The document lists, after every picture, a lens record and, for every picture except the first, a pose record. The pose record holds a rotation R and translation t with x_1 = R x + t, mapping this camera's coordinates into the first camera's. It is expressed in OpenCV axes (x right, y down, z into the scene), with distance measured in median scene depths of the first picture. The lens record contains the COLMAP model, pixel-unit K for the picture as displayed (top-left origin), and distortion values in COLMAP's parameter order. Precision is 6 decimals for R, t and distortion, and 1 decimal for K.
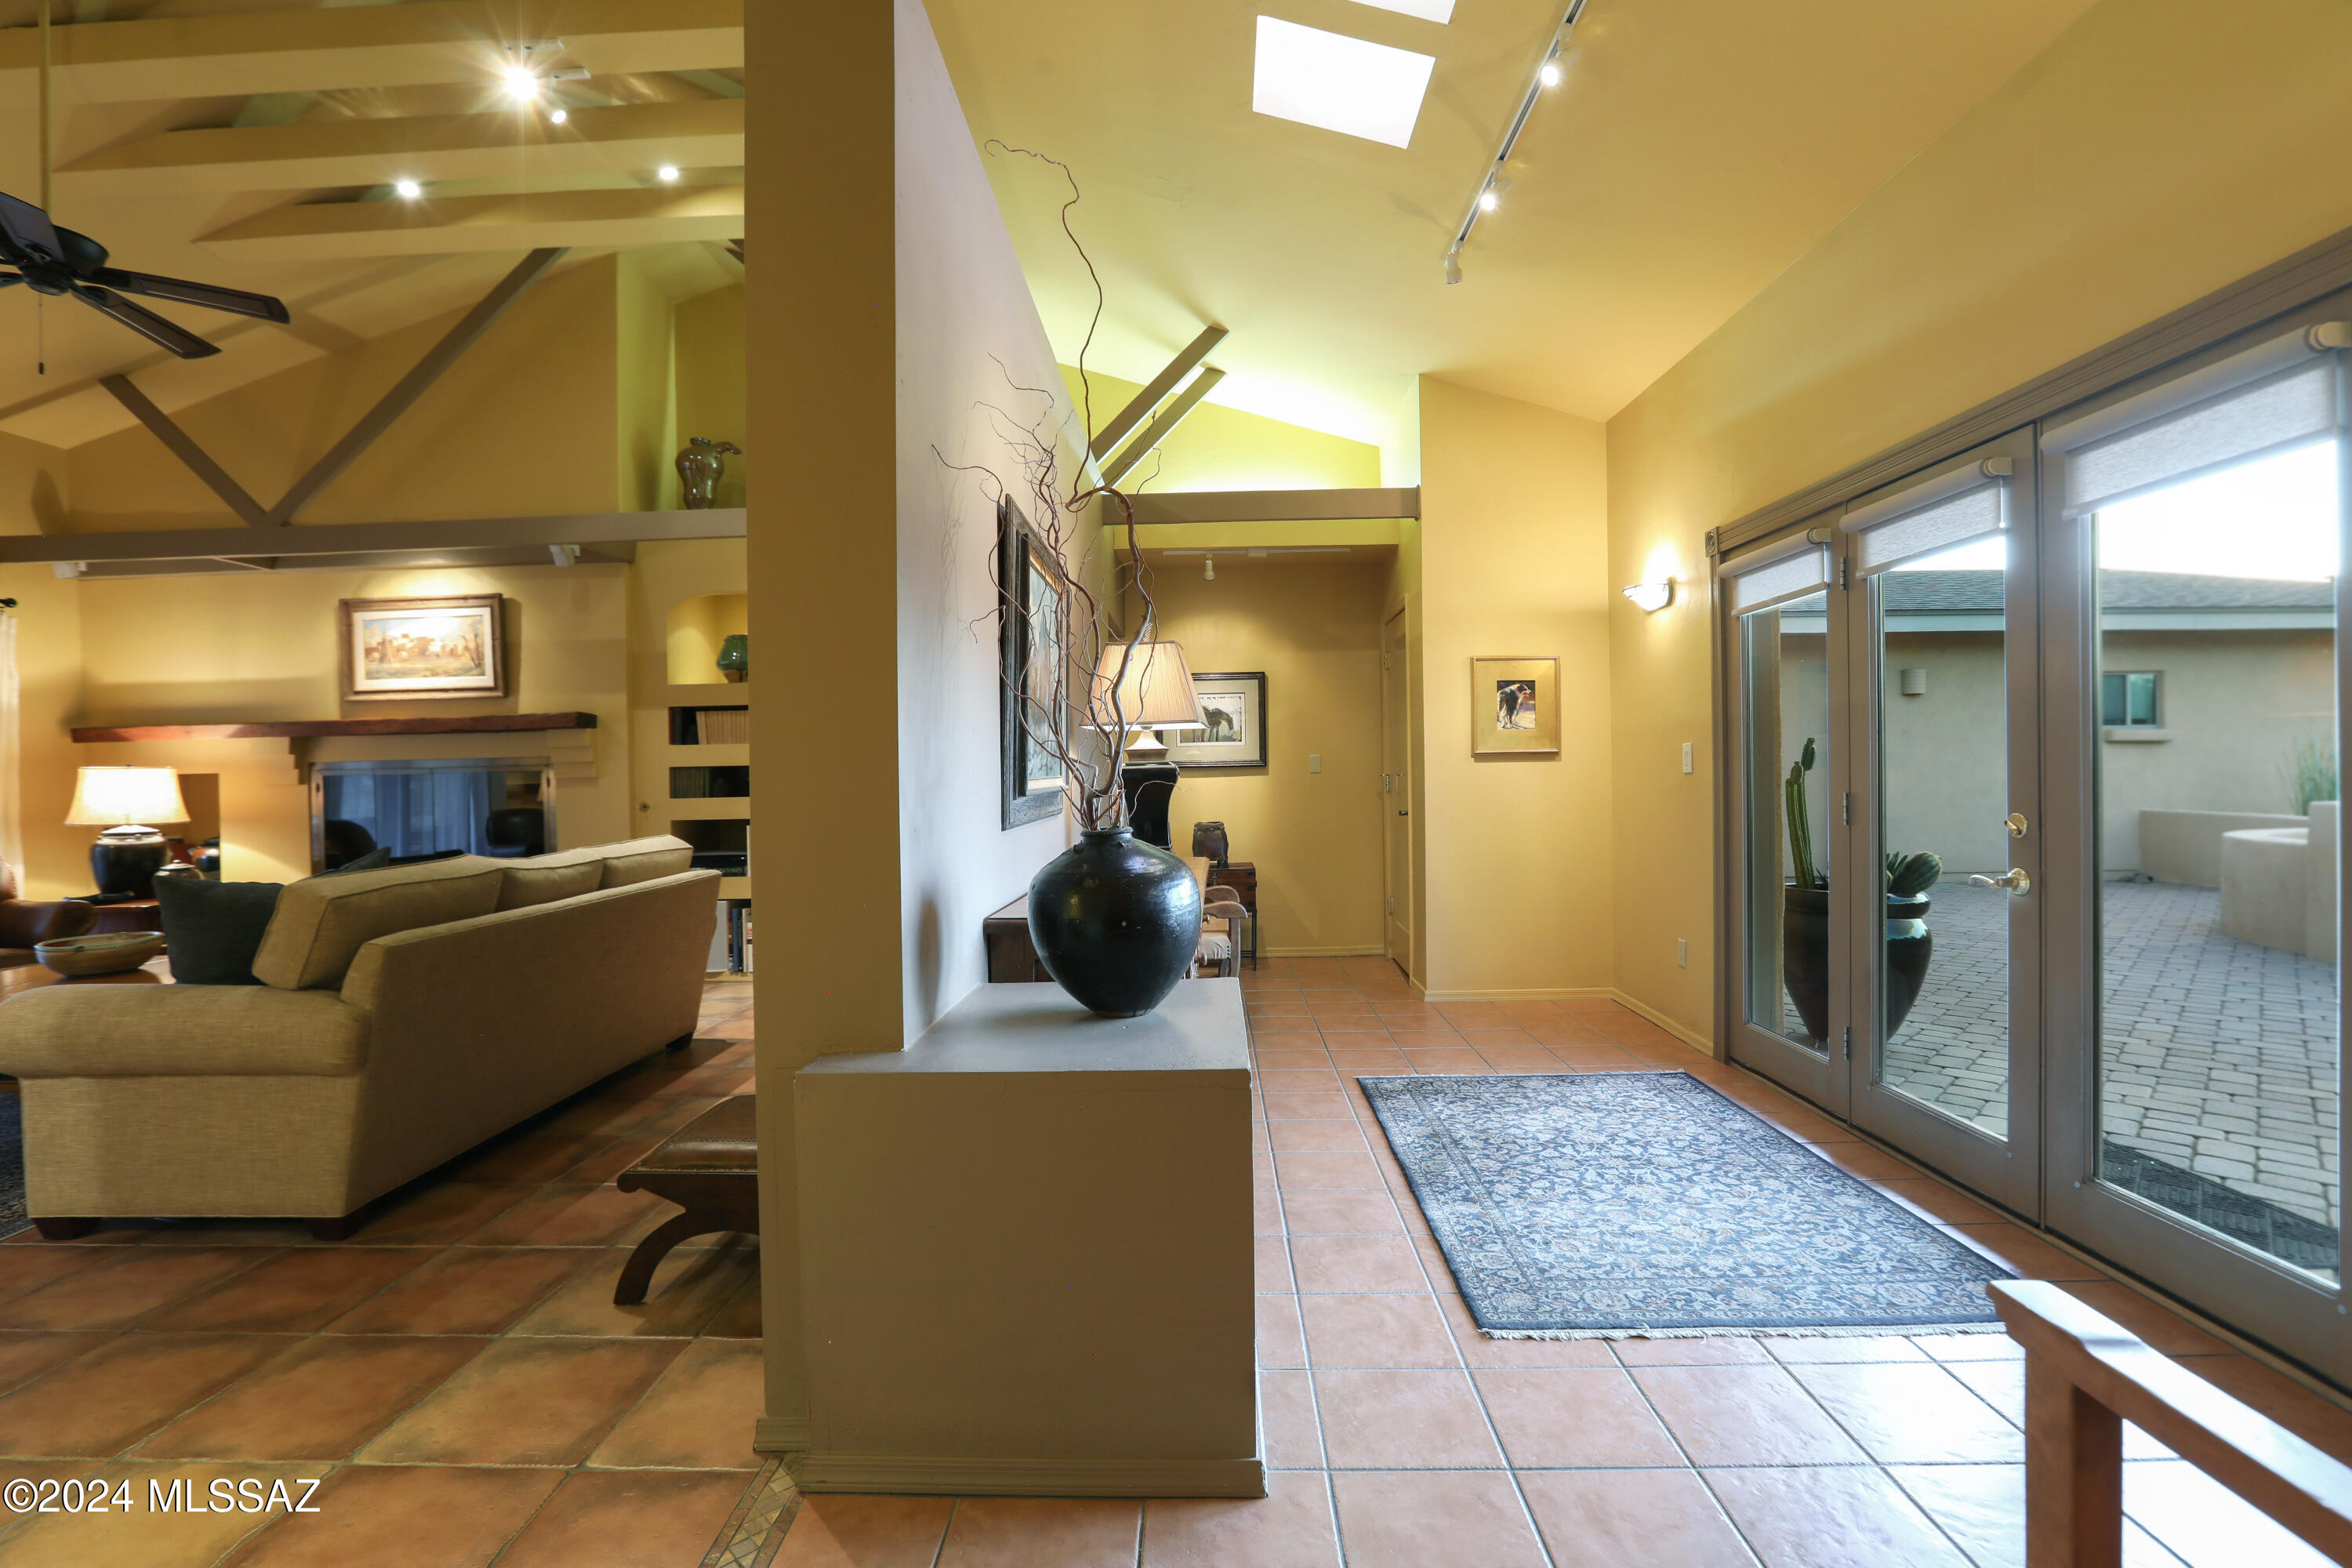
lens RADIAL K [[1129.8, 0, 1184.9], [0, 1129.8, 780.4], [0, 0, 1]] dist [-0.015396, 0.000190]
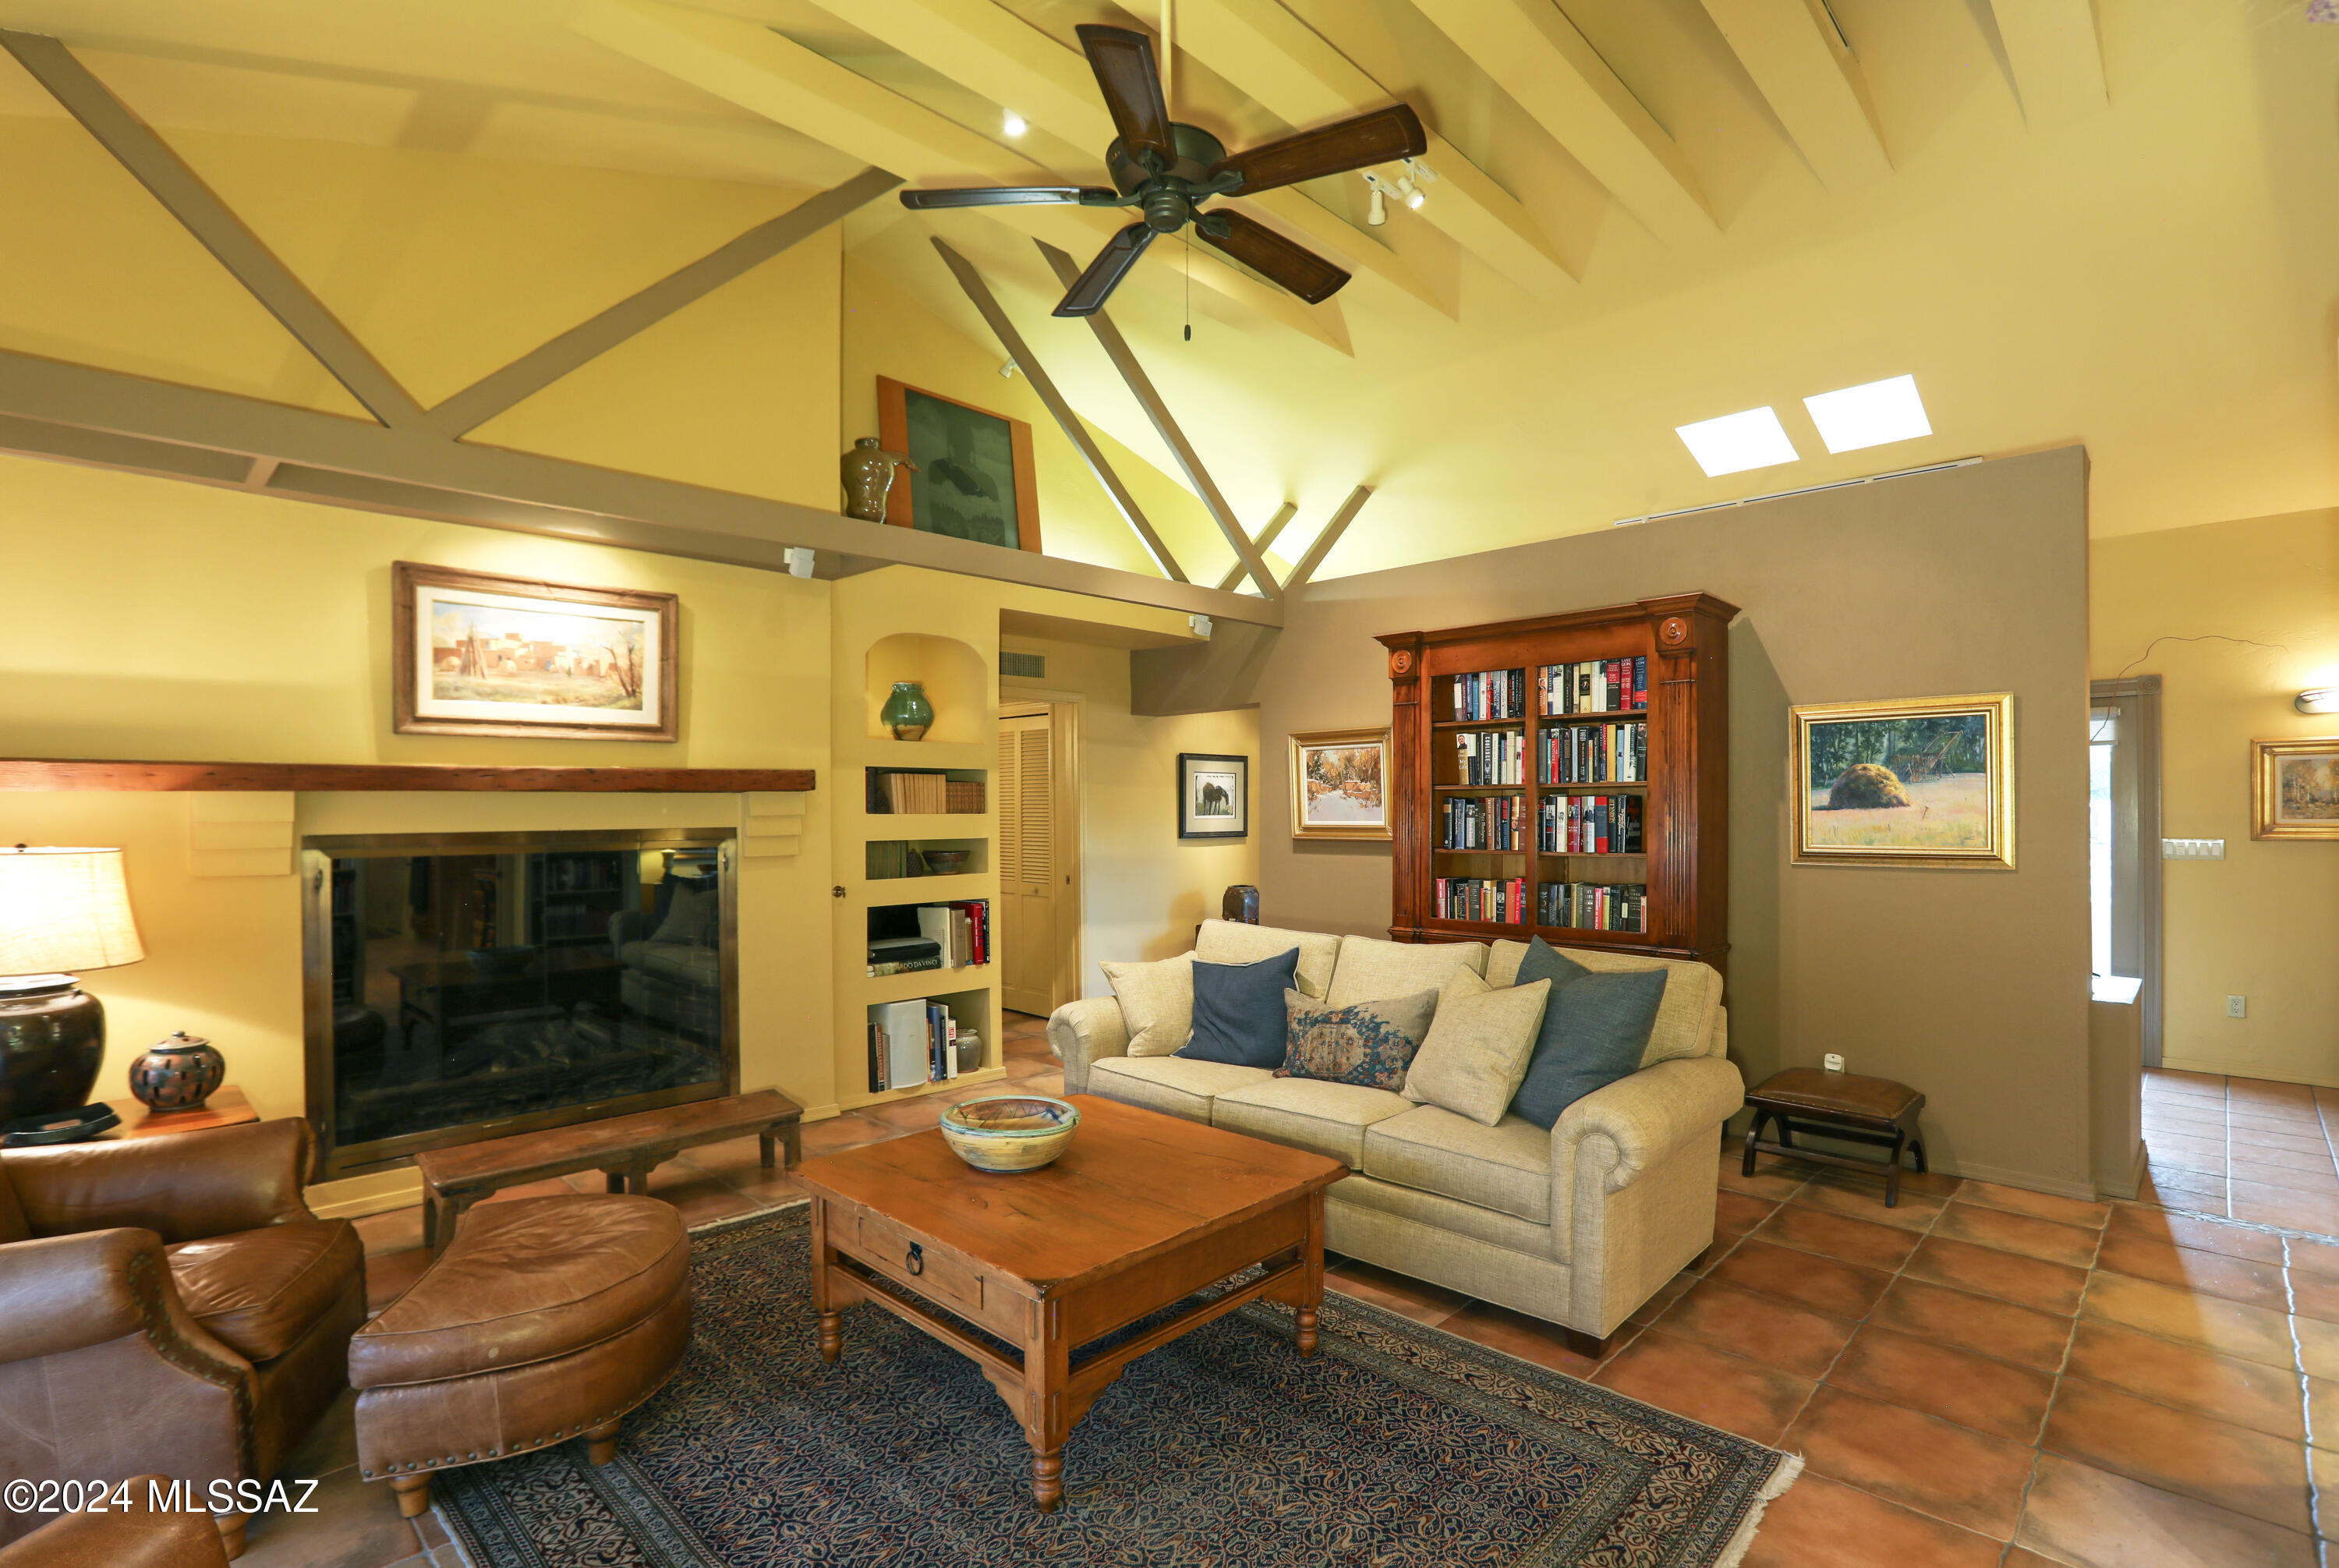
lens RADIAL K [[1123.6, 0, 1180.3], [0, 1123.6, 806.2], [0, 0, 1]] dist [-0.015396, 0.000190]
pose [[0.644449, 0.016059, 0.764479, -0.931298], [0.005966, 0.999643, -0.026028, -0.014611], [-0.764624, 0.021334, 0.644123, 0.309196]]
